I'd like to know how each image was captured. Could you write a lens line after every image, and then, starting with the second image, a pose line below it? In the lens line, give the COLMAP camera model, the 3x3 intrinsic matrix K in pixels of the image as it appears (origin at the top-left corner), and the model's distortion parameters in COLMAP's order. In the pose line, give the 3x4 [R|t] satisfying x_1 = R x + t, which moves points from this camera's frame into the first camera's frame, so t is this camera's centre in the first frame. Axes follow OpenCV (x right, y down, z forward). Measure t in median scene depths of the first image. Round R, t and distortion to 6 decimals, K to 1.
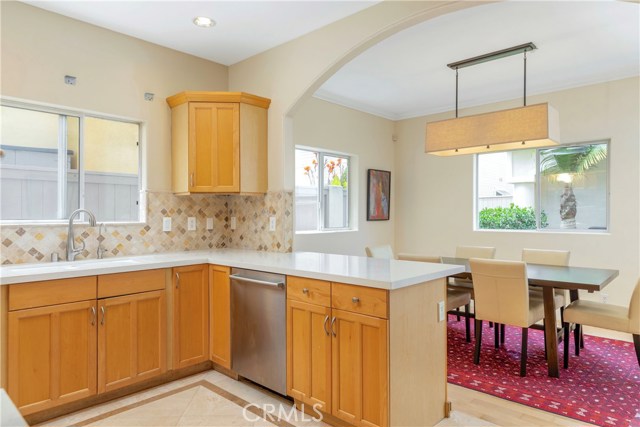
lens RADIAL K [[409.3, 0, 328.8], [0, 409.3, 212.3], [0, 0, 1]] dist [0.000005, 0.001685]
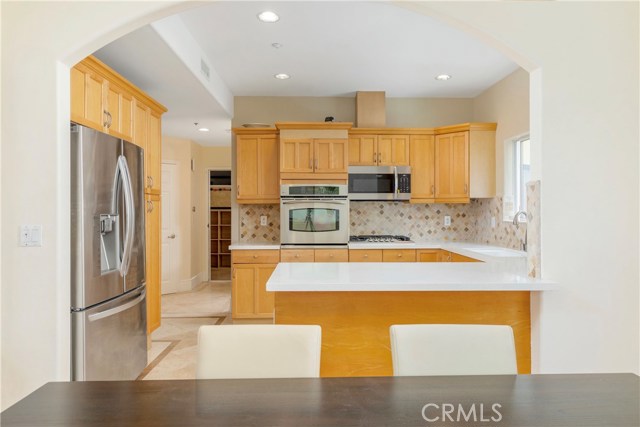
lens RADIAL K [[409.3, 0, 325.4], [0, 409.3, 209.3], [0, 0, 1]] dist [0.000005, 0.001685]
pose [[-0.721802, 0.001764, -0.692098, 0.627046], [0.007102, 0.999963, -0.004859, -0.009223], [0.692063, -0.008422, -0.721787, 1.315875]]
